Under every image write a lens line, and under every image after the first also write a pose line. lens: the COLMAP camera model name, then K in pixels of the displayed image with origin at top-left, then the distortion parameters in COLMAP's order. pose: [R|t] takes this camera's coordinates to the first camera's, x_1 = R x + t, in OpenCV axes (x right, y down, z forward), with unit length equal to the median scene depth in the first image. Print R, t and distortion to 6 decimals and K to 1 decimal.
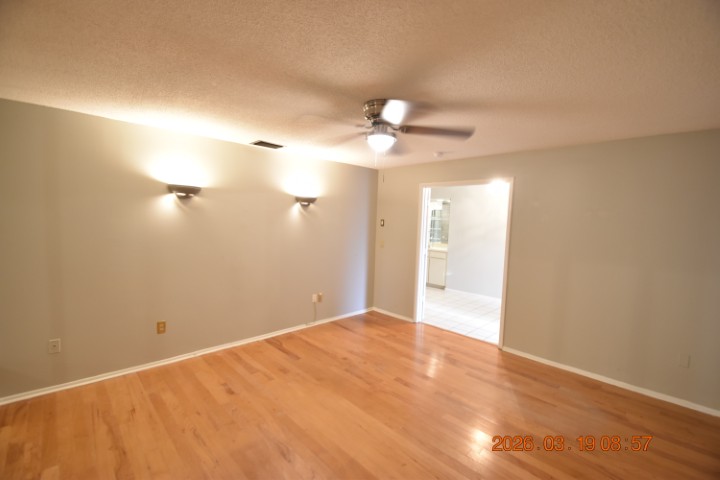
lens RADIAL K [[314.4, 0, 360.6], [0, 314.4, 240.3], [0, 0, 1]] dist [0.001736, -0.002571]
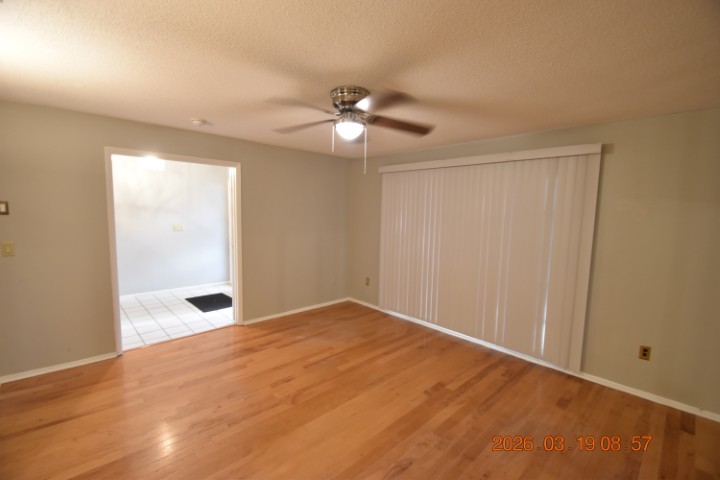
lens RADIAL K [[314.4, 0, 357.8], [0, 314.4, 239.6], [0, 0, 1]] dist [0.001736, -0.002571]
pose [[0.017987, -0.124722, 0.992029, -0.698043], [0.046523, 0.991219, 0.123777, -0.066869], [-0.998755, 0.043926, 0.023631, 0.702960]]
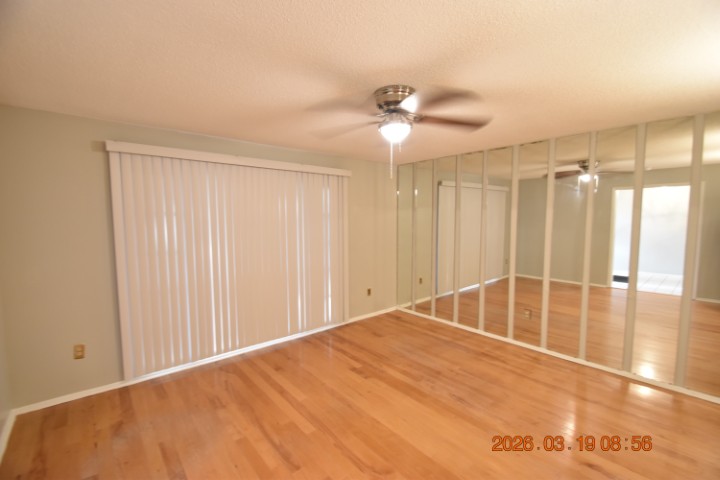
lens RADIAL K [[314.4, 0, 359.9], [0, 314.4, 241.1], [0, 0, 1]] dist [0.001736, -0.002571]
pose [[-0.997145, -0.034381, 0.067232, 0.069077], [-0.024027, 0.988523, 0.149149, -0.094160], [-0.071589, 0.147107, -0.986526, 1.438911]]
